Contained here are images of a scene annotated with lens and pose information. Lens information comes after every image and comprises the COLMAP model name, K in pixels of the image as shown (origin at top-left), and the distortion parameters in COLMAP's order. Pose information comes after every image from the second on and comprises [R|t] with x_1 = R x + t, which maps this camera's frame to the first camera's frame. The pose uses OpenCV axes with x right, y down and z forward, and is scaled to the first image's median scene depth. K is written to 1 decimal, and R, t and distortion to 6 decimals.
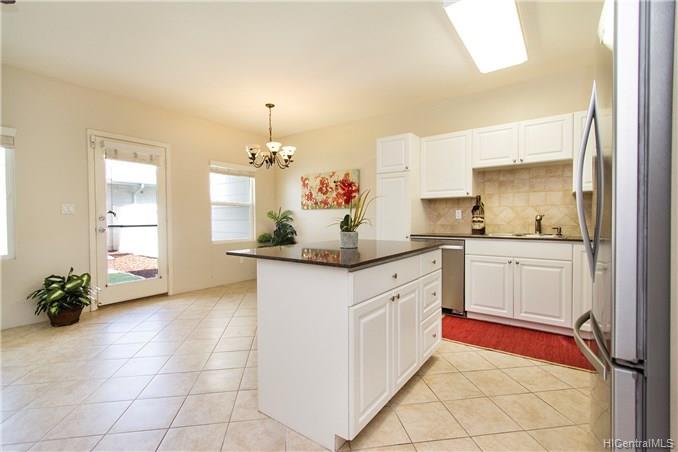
lens RADIAL K [[309.1, 0, 343.8], [0, 309.1, 221.3], [0, 0, 1]] dist [0.005943, -0.001409]
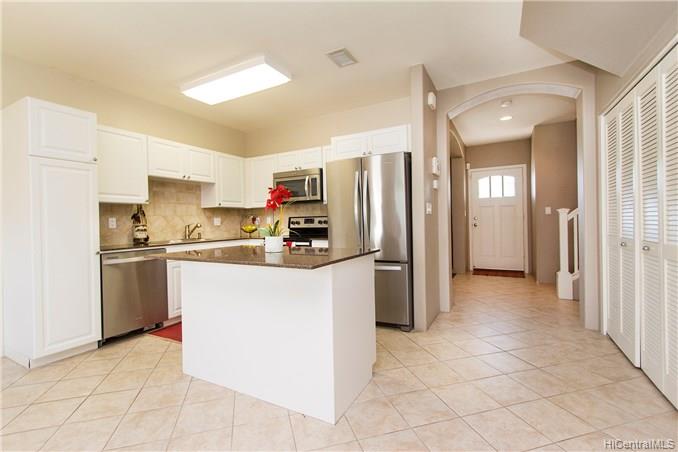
lens RADIAL K [[309.1, 0, 333.7], [0, 309.1, 224.1], [0, 0, 1]] dist [0.005943, -0.001409]
pose [[-0.121674, -0.003665, 0.992563, -0.439591], [0.022905, 0.999717, 0.006500, -0.008549], [-0.992306, 0.023525, -0.121555, 0.384715]]
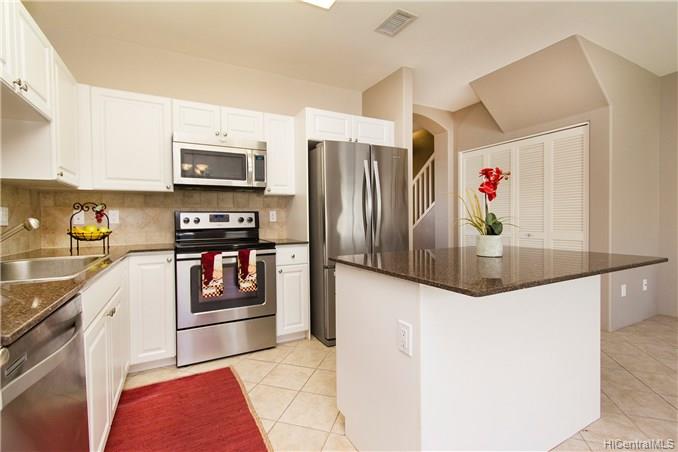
lens RADIAL K [[309.1, 0, 335.1], [0, 309.1, 224.9], [0, 0, 1]] dist [0.005943, -0.001409]
pose [[-0.893816, 0.000235, 0.448435, -0.004401], [0.013669, 0.999549, 0.026722, -0.012618], [-0.448226, 0.030014, -0.893416, 0.769599]]
